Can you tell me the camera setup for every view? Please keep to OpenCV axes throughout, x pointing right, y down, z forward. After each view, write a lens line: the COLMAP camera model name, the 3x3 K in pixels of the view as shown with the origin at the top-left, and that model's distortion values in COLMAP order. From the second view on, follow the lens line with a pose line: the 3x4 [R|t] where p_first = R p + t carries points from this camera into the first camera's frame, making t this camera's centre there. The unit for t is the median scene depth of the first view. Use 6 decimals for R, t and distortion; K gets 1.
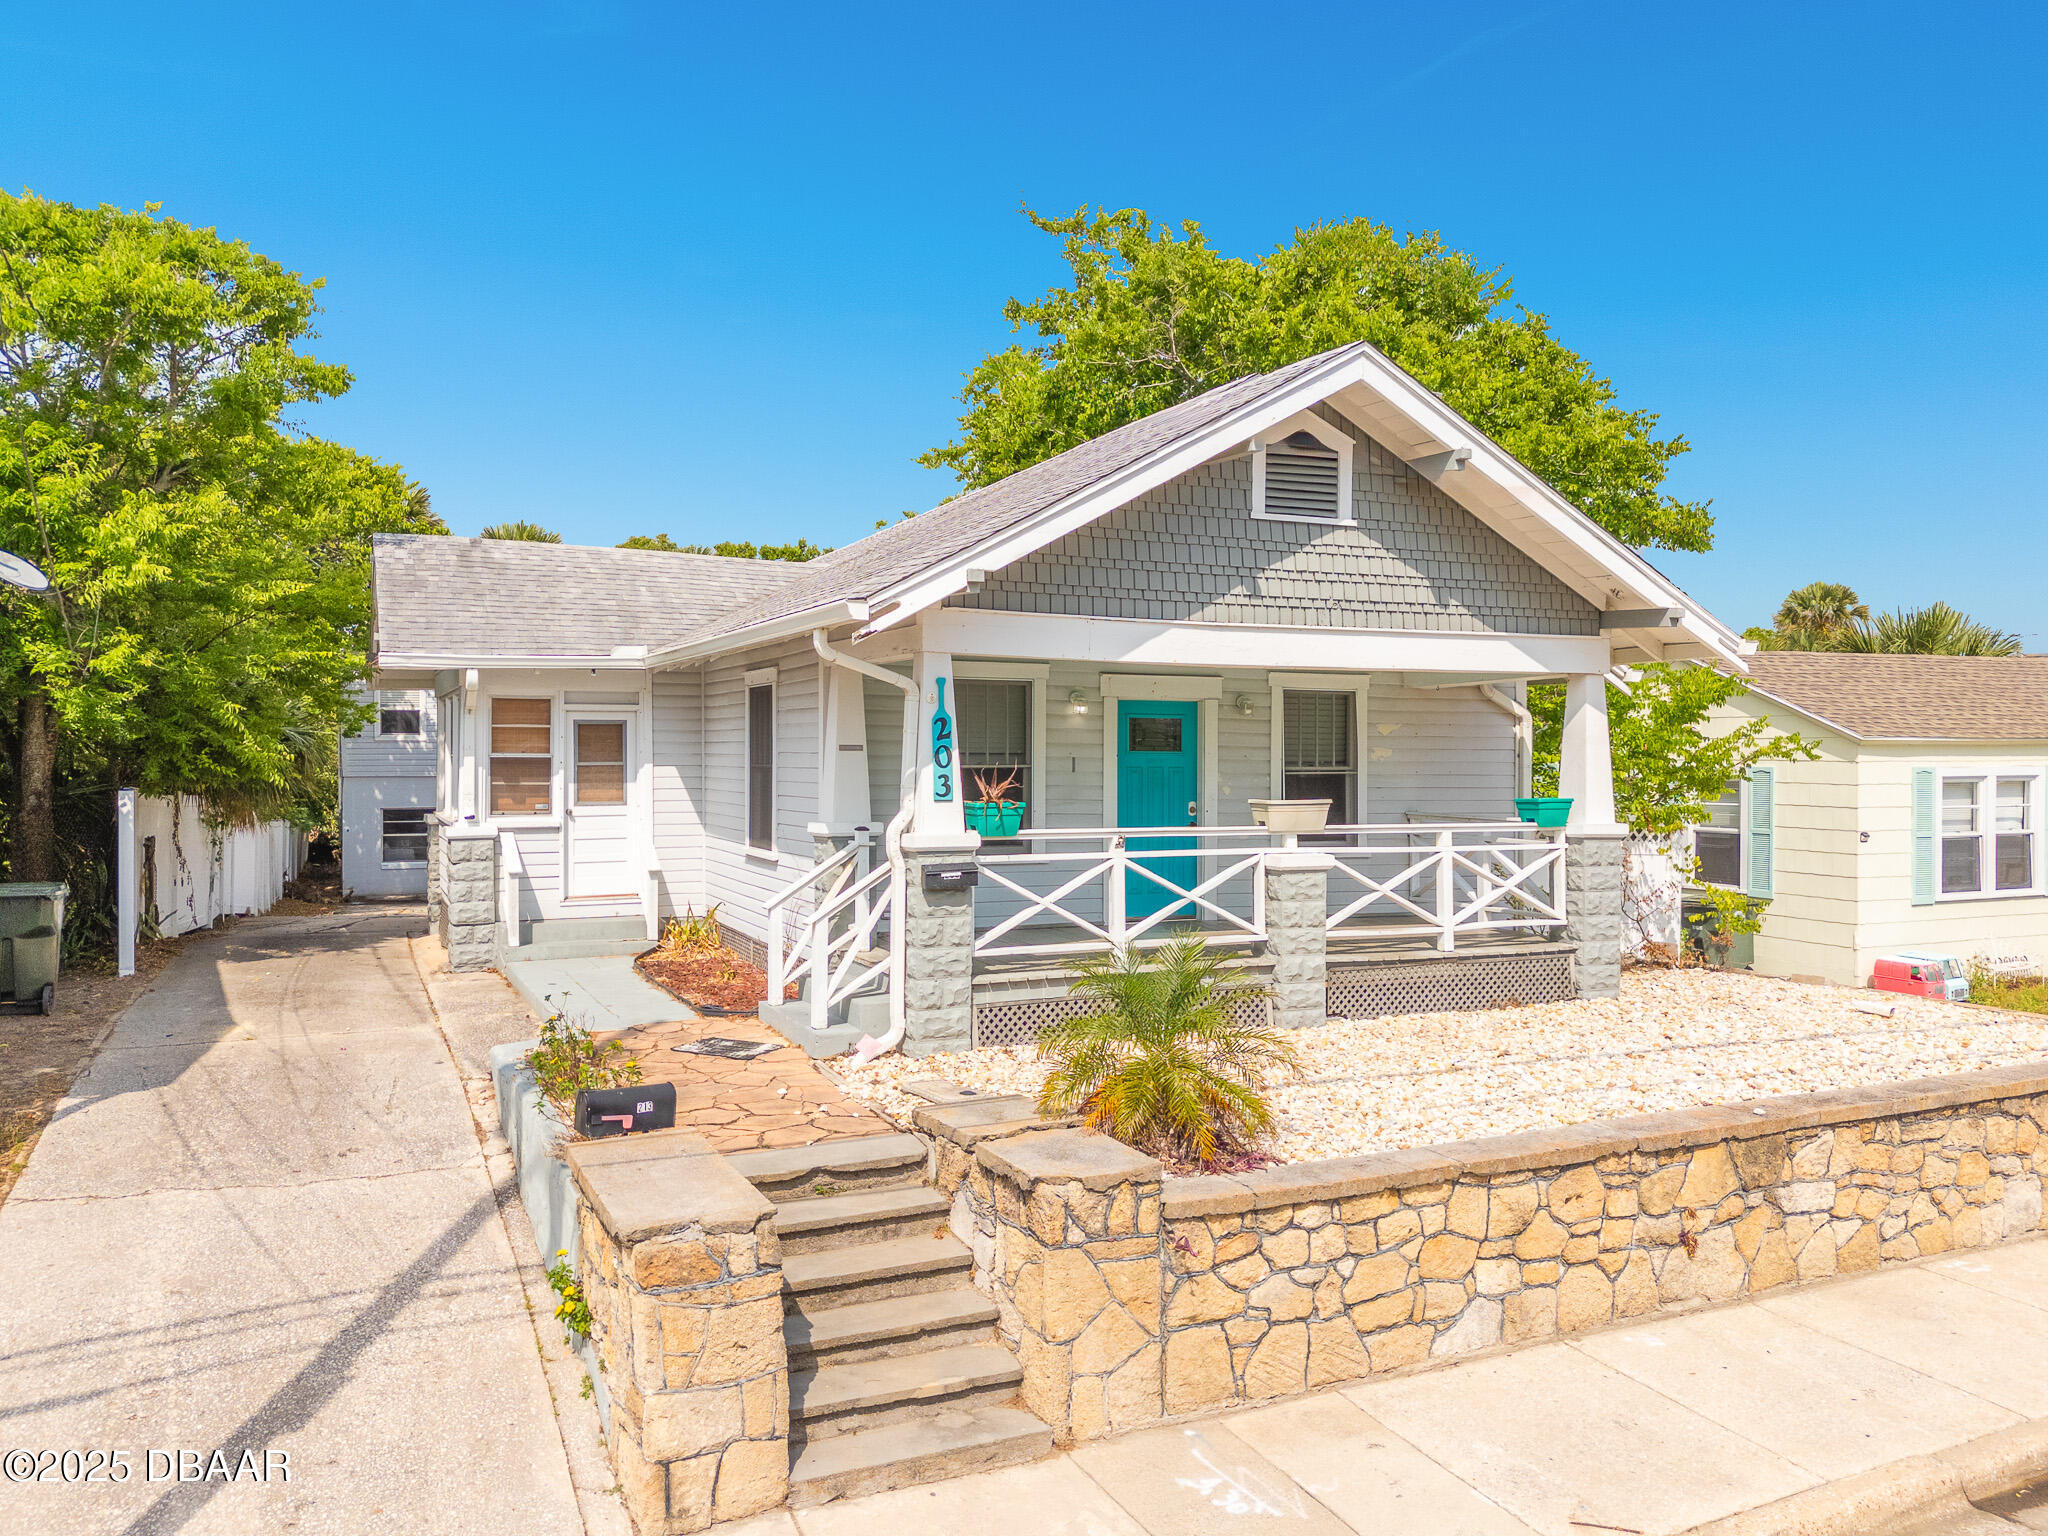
lens RADIAL K [[1432.8, 0, 1024.0], [0, 1432.8, 768.0], [0, 0, 1]] dist [0.002619, -0.036435]
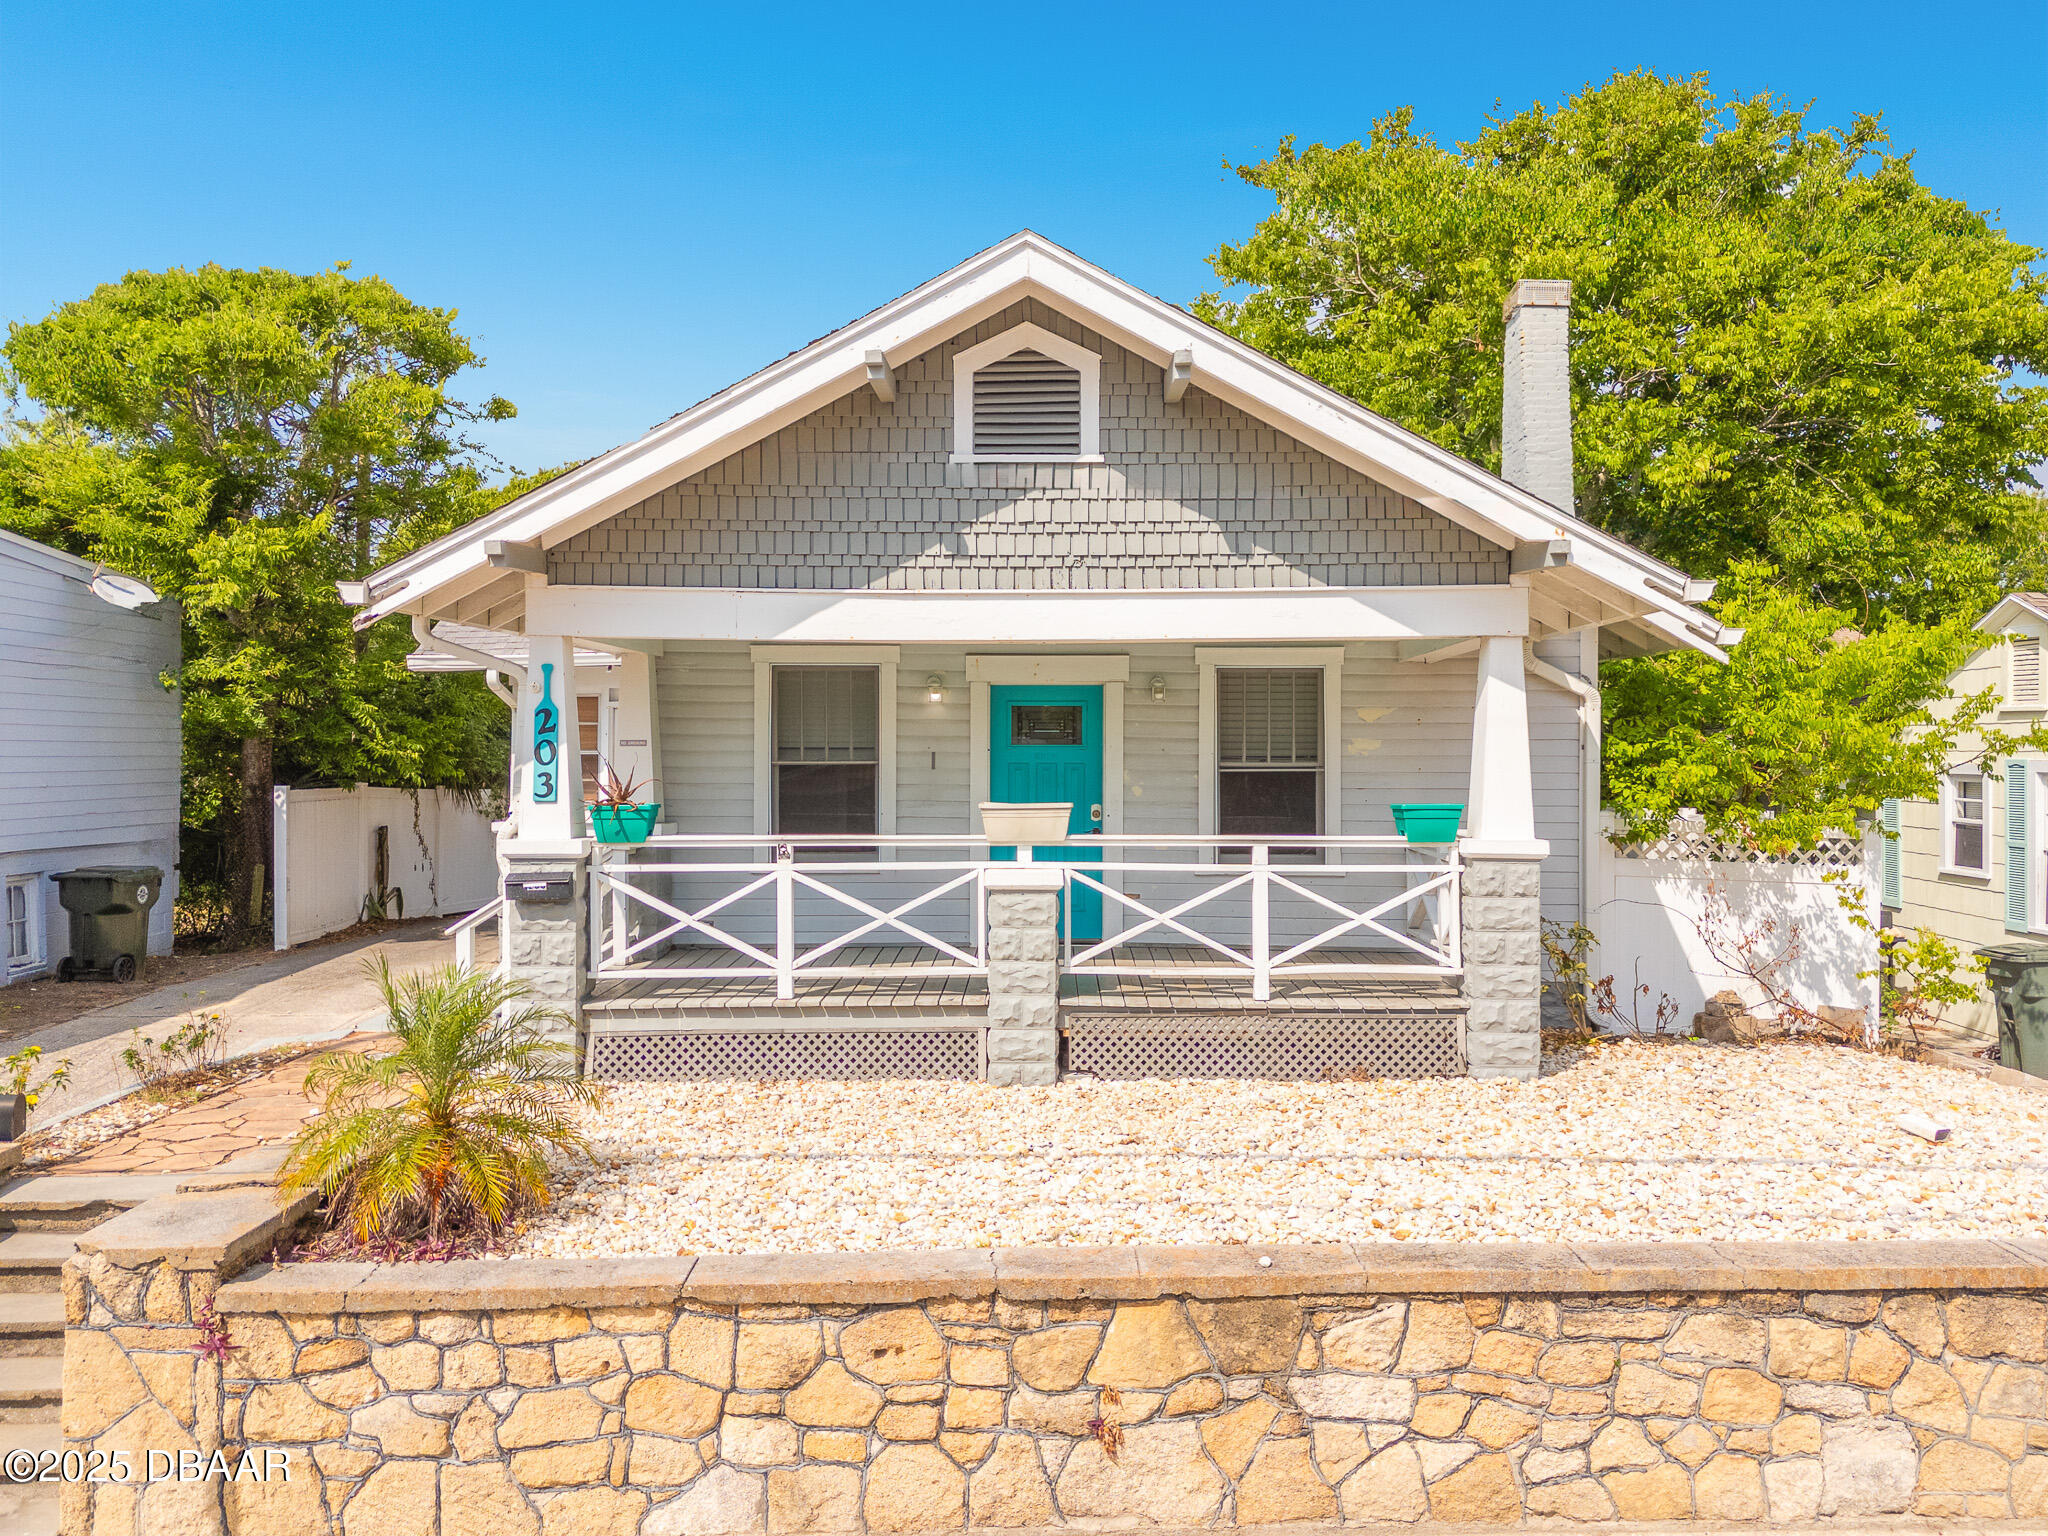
lens RADIAL K [[1501.5, 0, 1027.7], [0, 1501.5, 755.3], [0, 0, 1]] dist [0.028186, -0.032797]
pose [[0.932801, -0.003238, -0.360377, 0.615702], [0.001491, 0.999986, -0.005127, -0.001171], [0.360388, 0.004245, 0.932793, 0.253403]]
